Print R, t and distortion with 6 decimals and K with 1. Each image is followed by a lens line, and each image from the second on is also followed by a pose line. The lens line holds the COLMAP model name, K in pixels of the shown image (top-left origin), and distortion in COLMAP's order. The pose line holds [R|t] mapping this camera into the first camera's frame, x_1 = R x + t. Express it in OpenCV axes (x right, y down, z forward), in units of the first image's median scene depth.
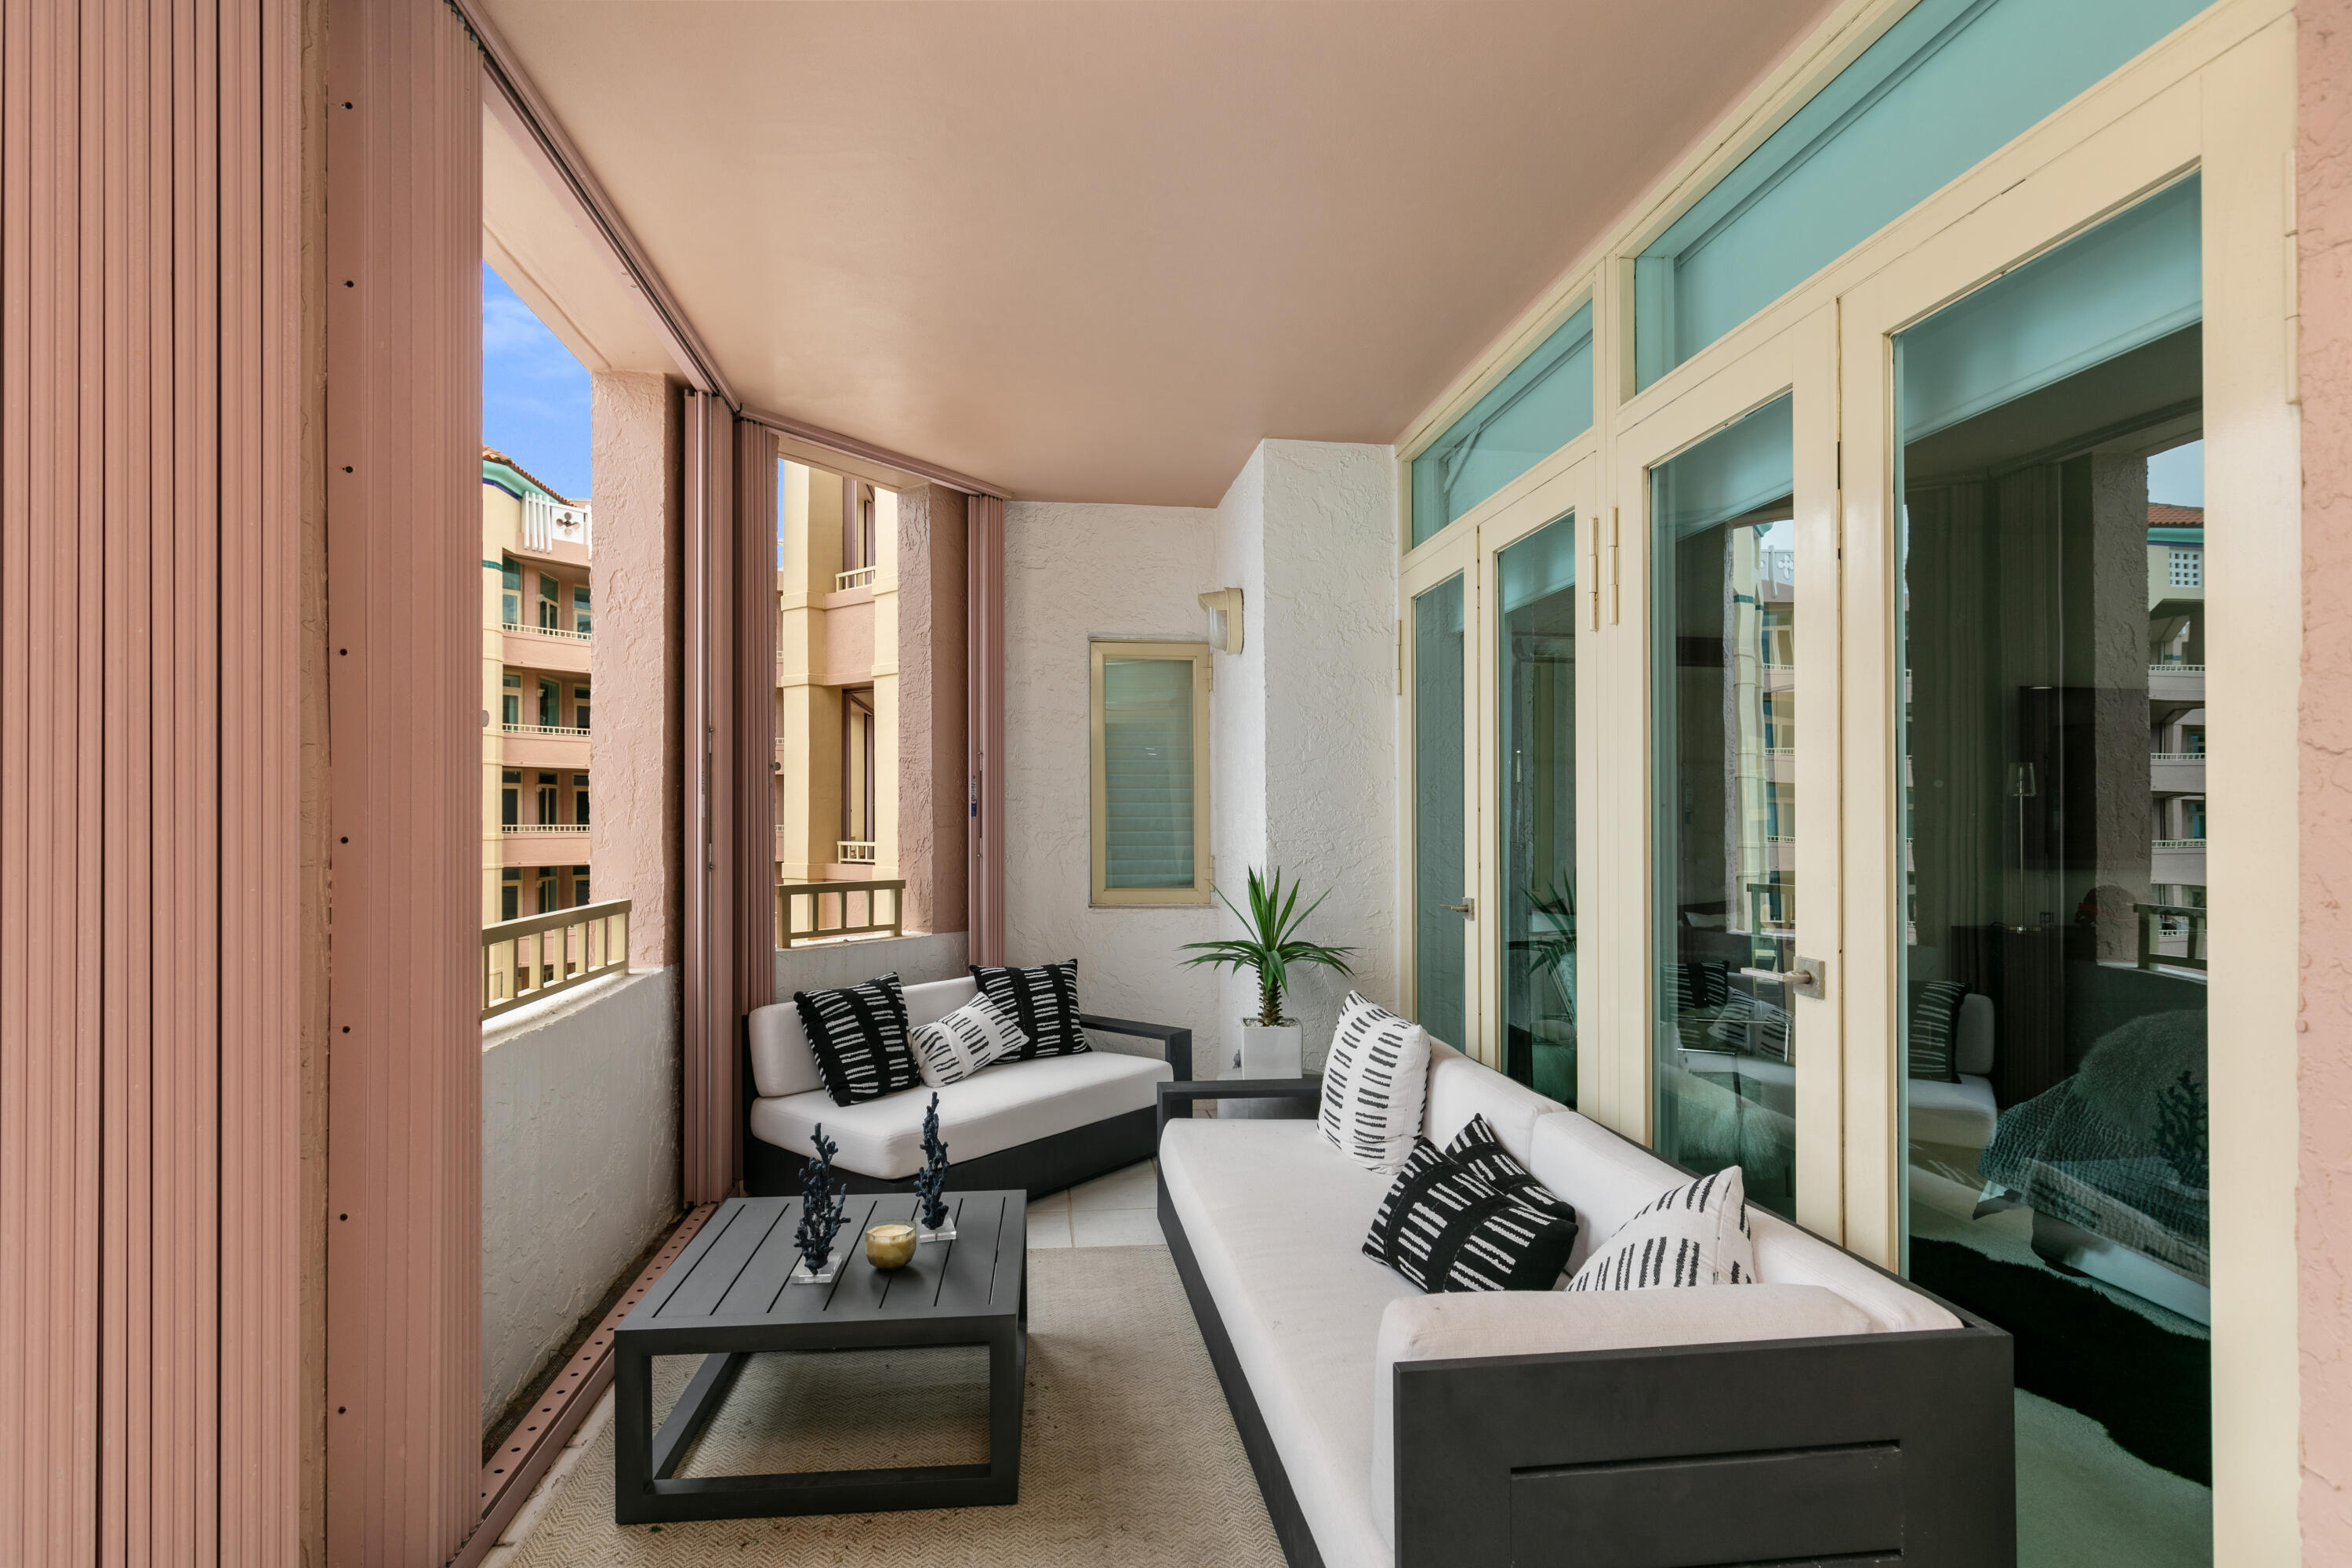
lens RADIAL K [[1161.3, 0, 1176.9], [0, 1161.3, 817.5], [0, 0, 1]] dist [-0.001413, 0.000077]
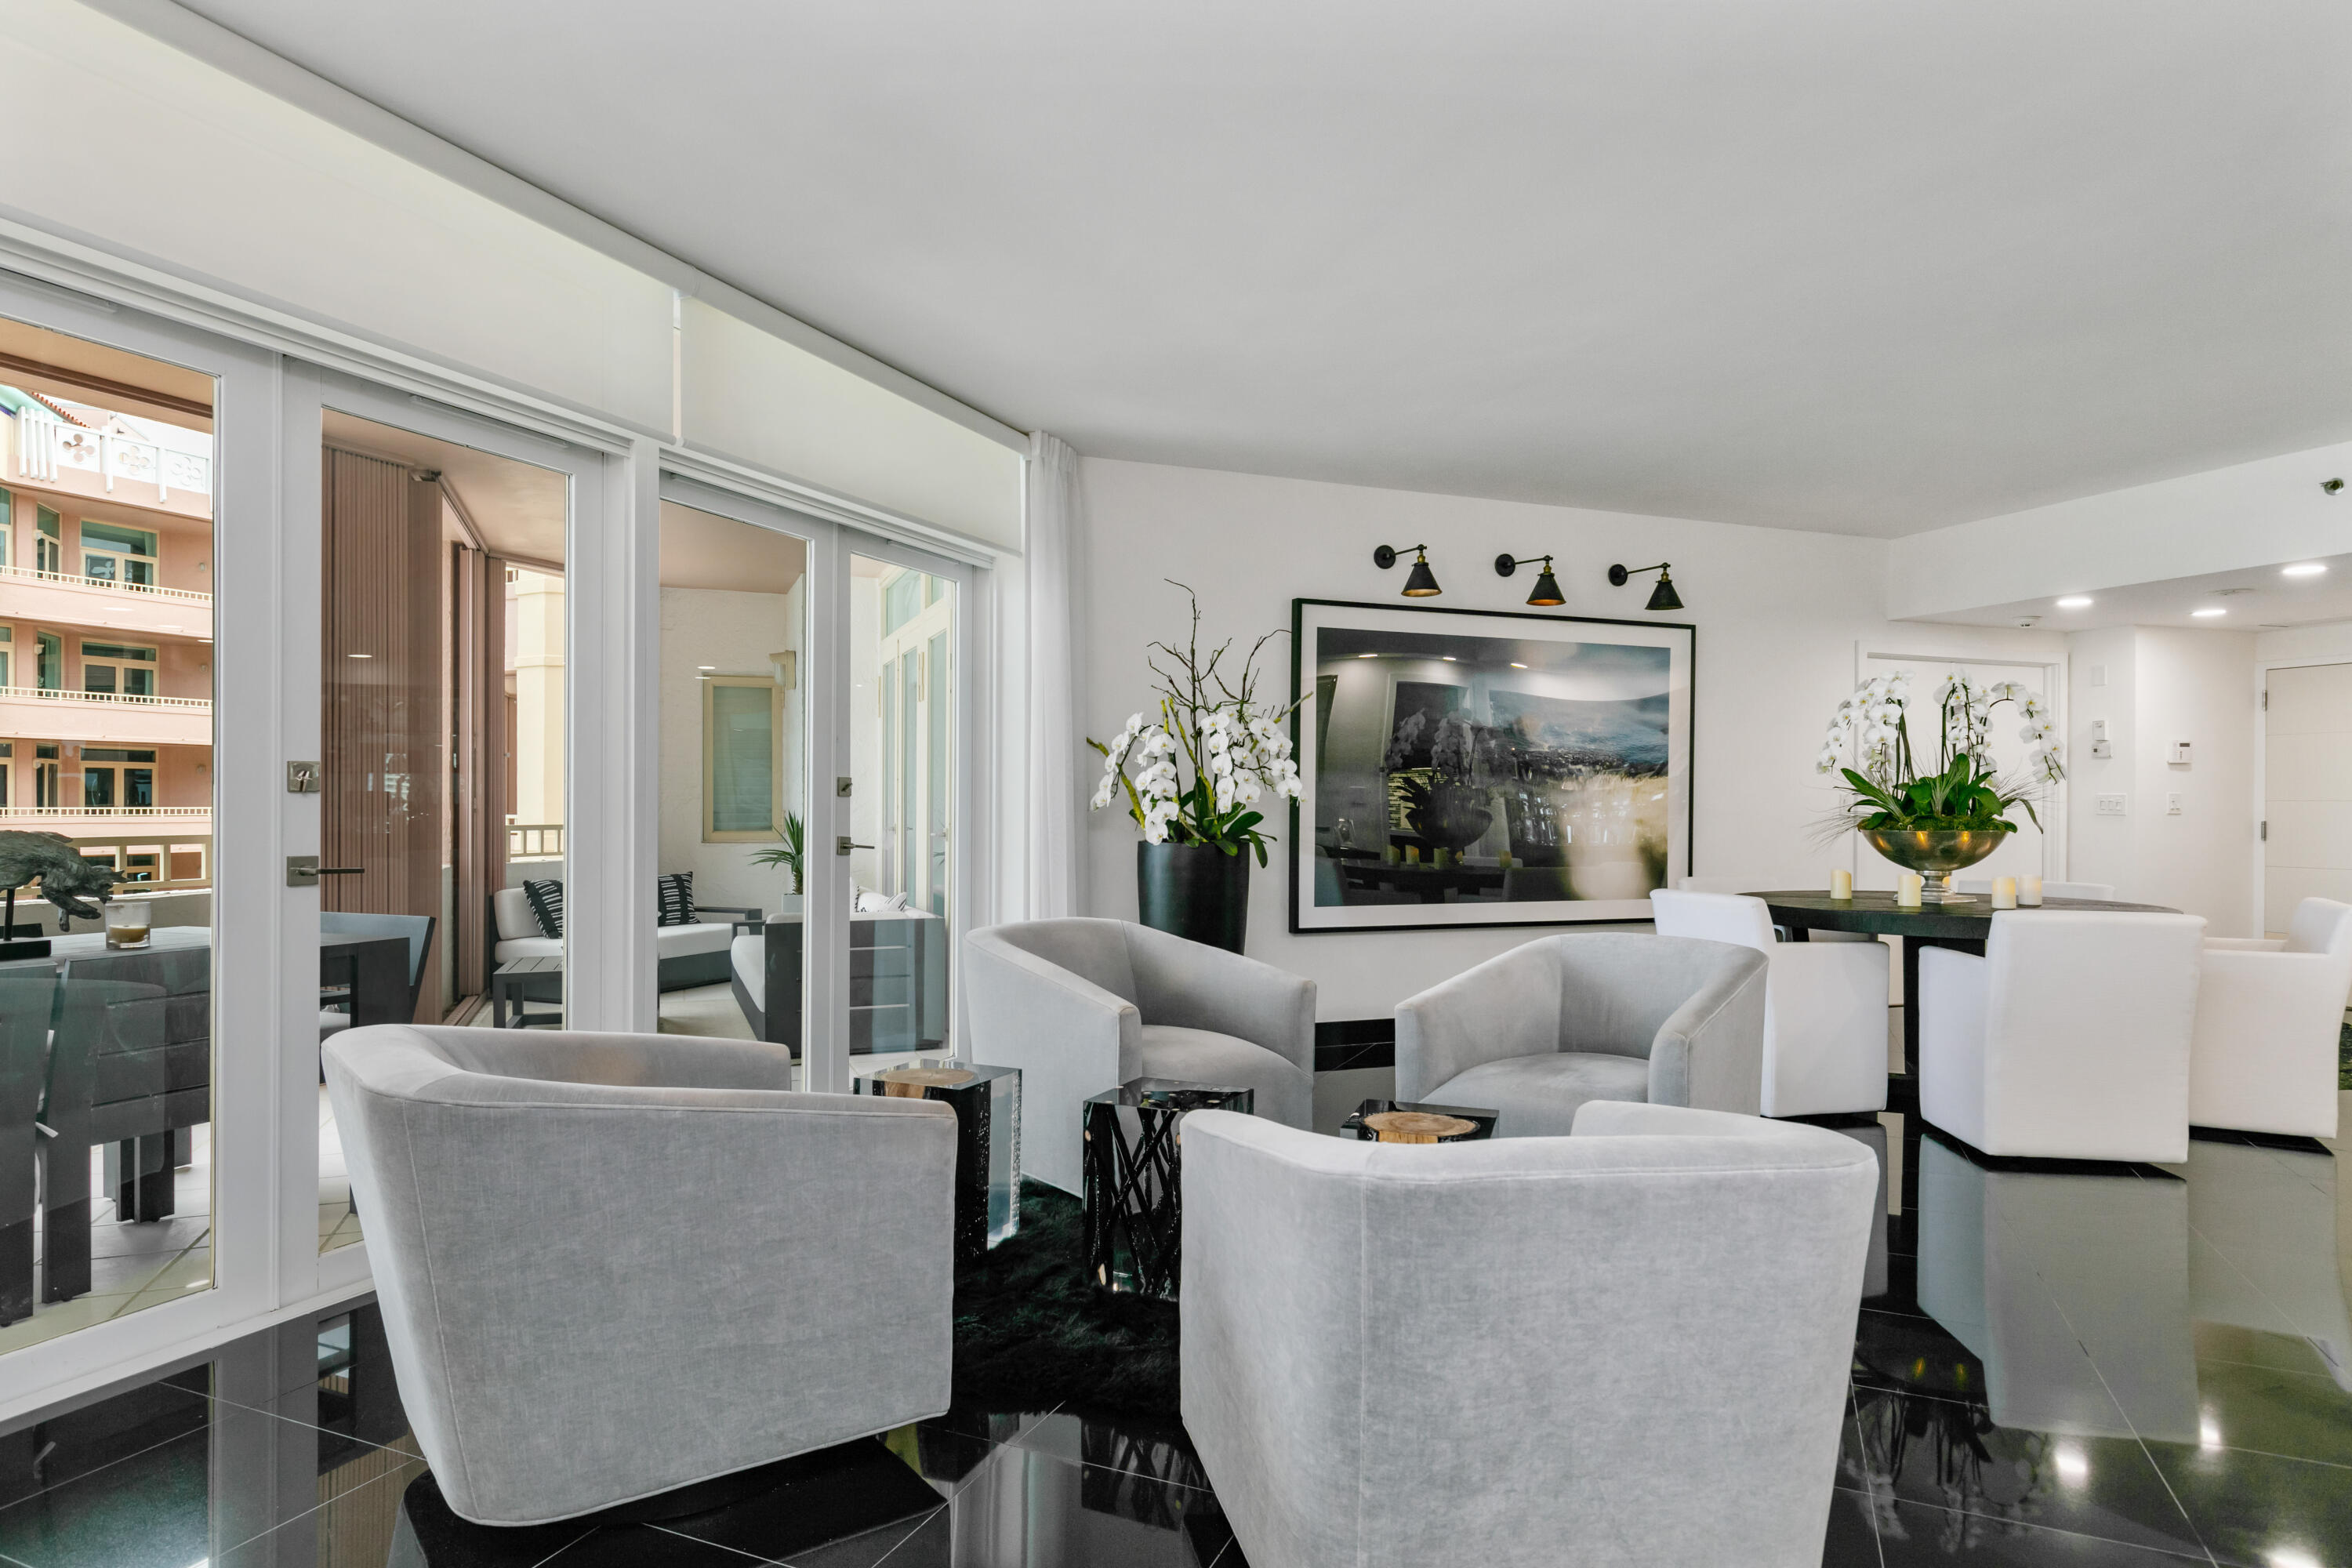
lens RADIAL K [[1327.2, 0, 1161.7], [0, 1327.2, 783.1], [0, 0, 1]] dist [0.002437, -0.000572]
pose [[0.973075, 0.001027, 0.230486, 0.129224], [0.002030, 0.999913, -0.013027, 0.023033], [-0.230479, 0.013144, 0.972989, -1.001941]]
